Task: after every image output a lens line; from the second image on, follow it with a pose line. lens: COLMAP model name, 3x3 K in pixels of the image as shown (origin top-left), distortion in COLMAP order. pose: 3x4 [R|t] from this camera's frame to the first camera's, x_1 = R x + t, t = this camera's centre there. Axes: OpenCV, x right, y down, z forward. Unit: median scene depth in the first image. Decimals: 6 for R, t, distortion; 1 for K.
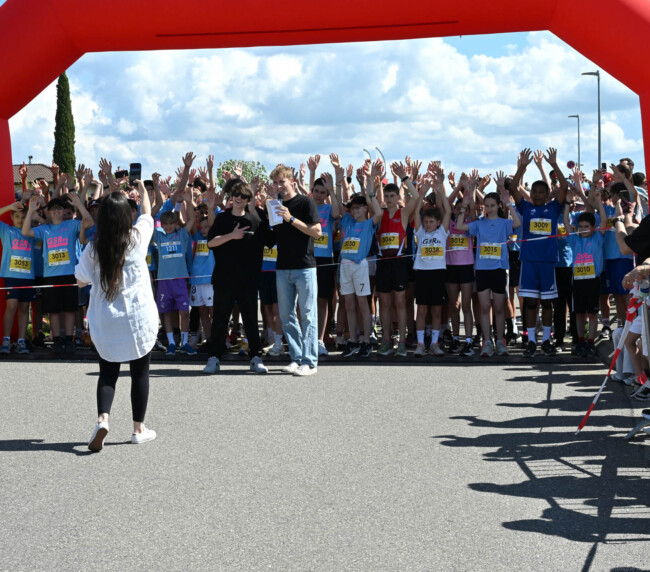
lens RADIAL K [[1276.9, 0, 325.0], [0, 1276.9, 286.0], [0, 0, 1]] dist [-0.010211, -1.125750]
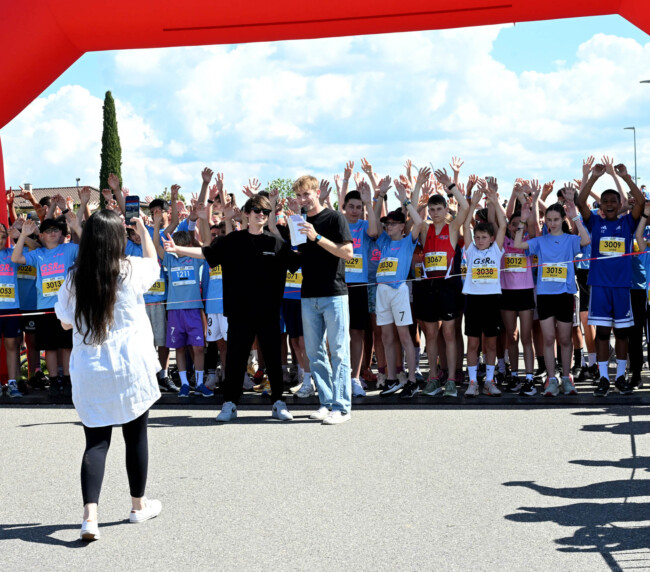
lens RADIAL K [[1276.9, 0, 325.0], [0, 1276.9, 286.0], [0, 0, 1]] dist [-0.010211, -1.125750]
pose [[0.999094, -0.013583, -0.040330, 0.011578], [0.012983, 0.999802, -0.015097, -0.007371], [0.040527, 0.014559, 0.999072, 0.147706]]
